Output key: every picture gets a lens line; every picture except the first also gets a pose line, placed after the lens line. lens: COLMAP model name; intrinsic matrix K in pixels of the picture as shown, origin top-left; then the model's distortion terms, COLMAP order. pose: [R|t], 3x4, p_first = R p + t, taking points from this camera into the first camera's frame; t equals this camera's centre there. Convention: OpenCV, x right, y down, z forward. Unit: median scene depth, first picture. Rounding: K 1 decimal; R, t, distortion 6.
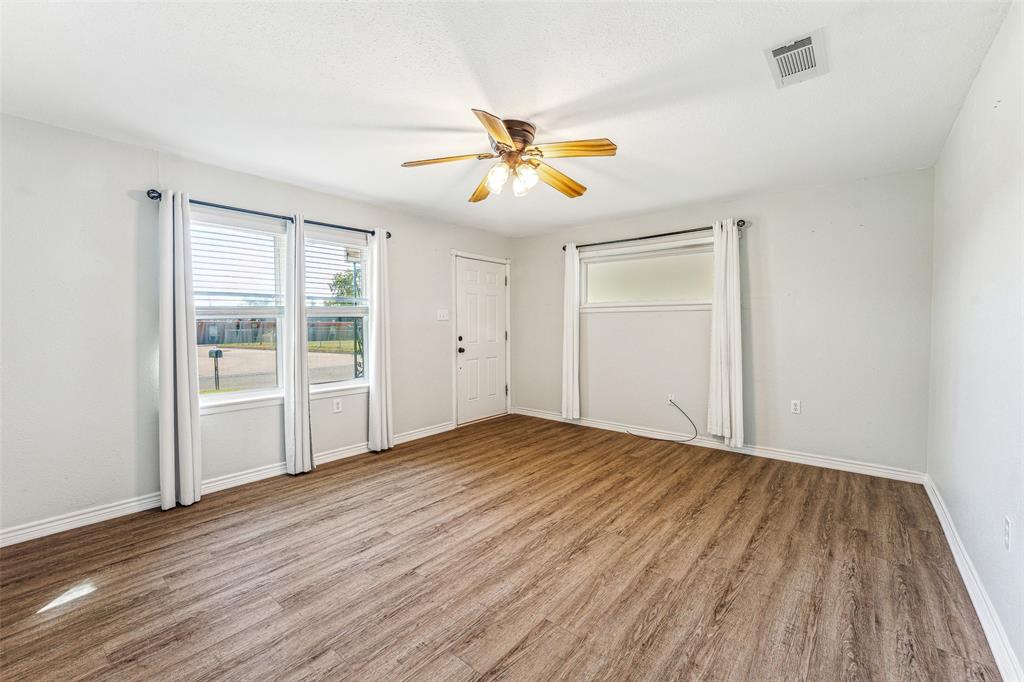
lens RADIAL K [[426.4, 0, 511.3], [0, 426.4, 321.5], [0, 0, 1]] dist [0.000199, -0.000021]
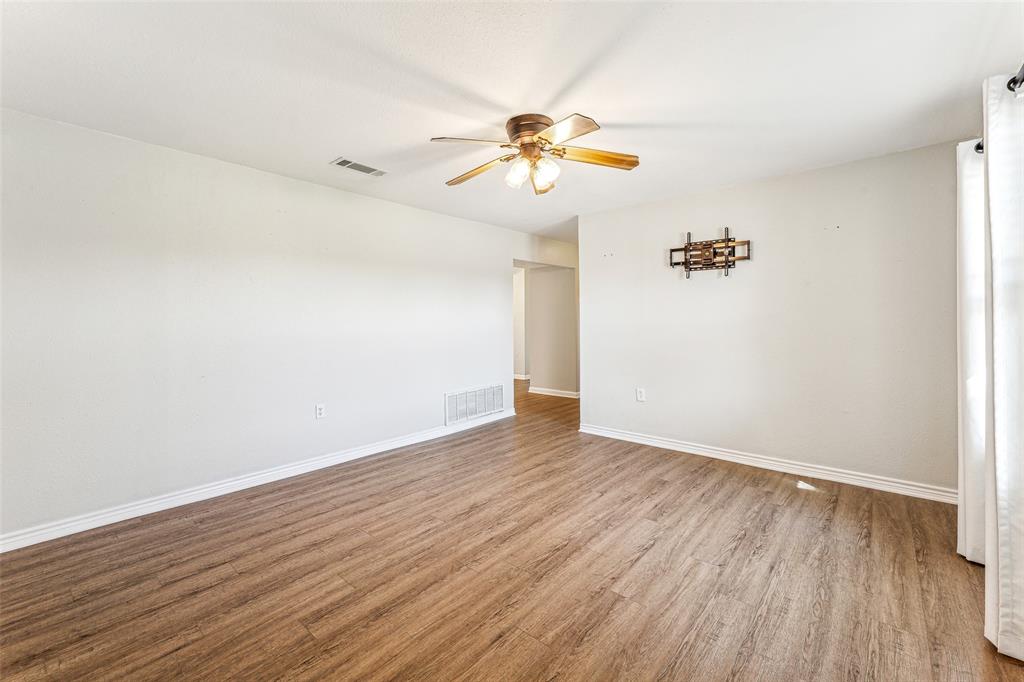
lens RADIAL K [[415.9, 0, 510.9], [0, 415.9, 329.1], [0, 0, 1]] dist [0.001072, 0.000040]
pose [[-0.999434, 0.008720, 0.032484, 0.019854], [0.009175, 0.999861, 0.013909, 0.012243], [-0.032358, 0.014200, -0.999375, 1.947279]]
